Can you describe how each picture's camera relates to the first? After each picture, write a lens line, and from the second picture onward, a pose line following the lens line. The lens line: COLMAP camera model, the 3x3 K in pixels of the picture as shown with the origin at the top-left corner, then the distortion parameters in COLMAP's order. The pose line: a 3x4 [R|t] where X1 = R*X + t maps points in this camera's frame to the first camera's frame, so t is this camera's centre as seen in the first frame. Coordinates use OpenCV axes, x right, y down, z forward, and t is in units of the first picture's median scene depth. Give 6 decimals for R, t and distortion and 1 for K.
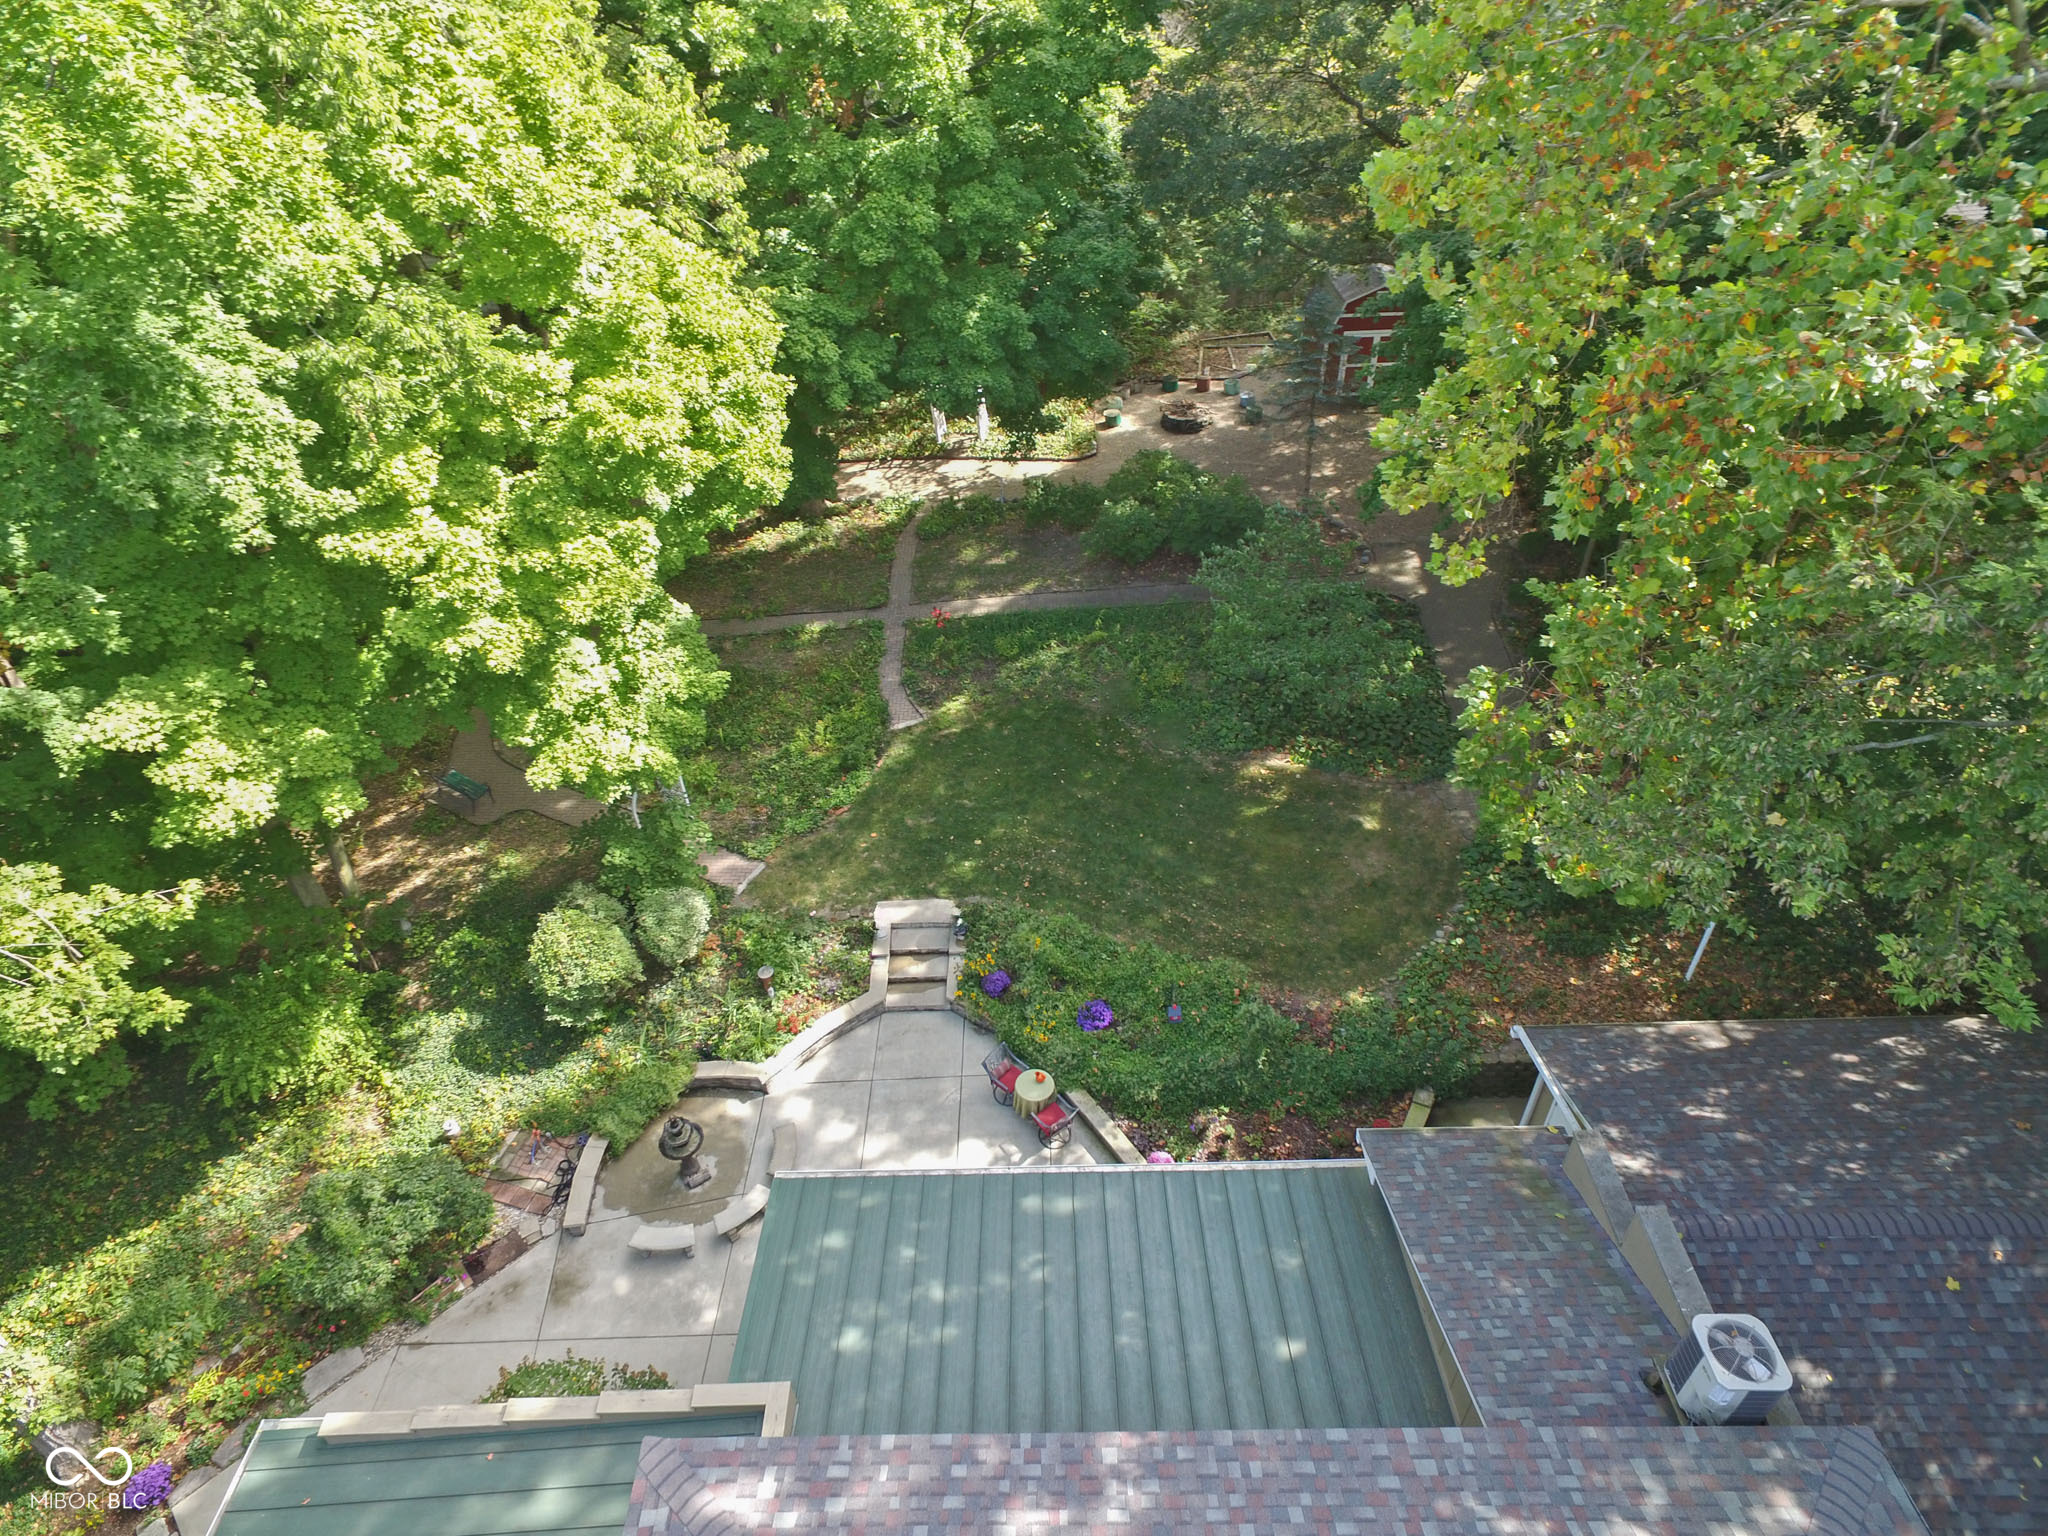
lens RADIAL K [[1205.2, 0, 1003.3], [0, 1205.2, 761.4], [0, 0, 1]] dist [-0.003125, -0.017148]
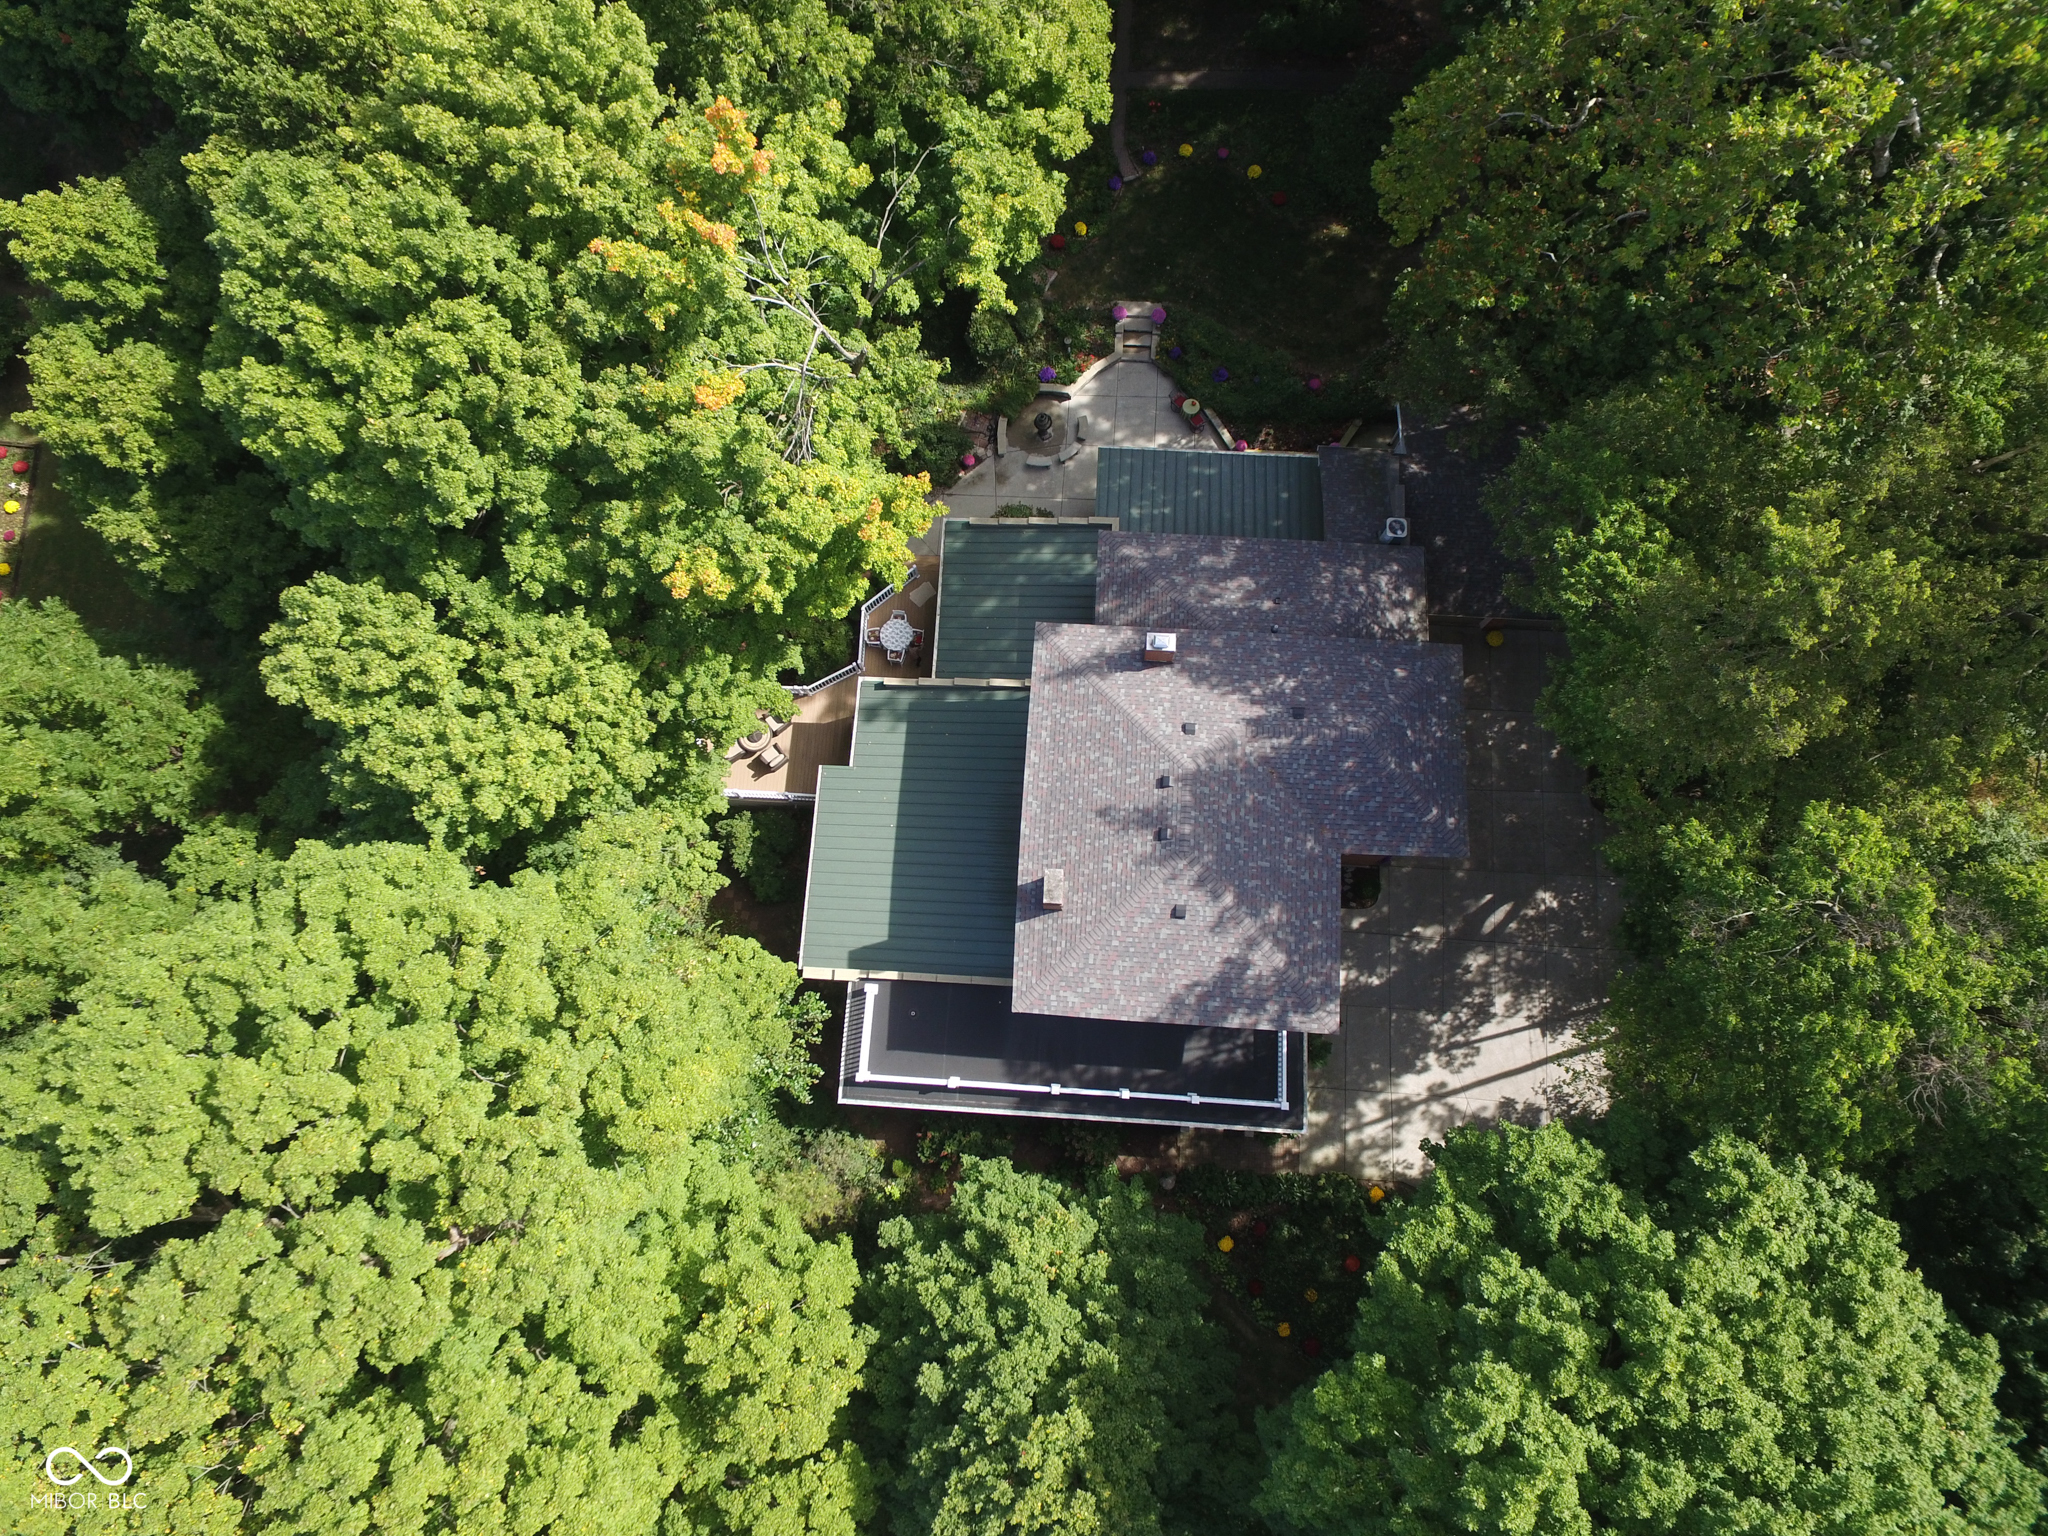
lens RADIAL K [[1205.2, 0, 1003.3], [0, 1205.2, 761.4], [0, 0, 1]] dist [-0.003125, -0.017148]
pose [[0.997980, 0.062848, -0.009291, -0.276567], [-0.043372, 0.780846, 0.623217, -0.641975], [0.046423, -0.621555, 0.781994, -1.285147]]
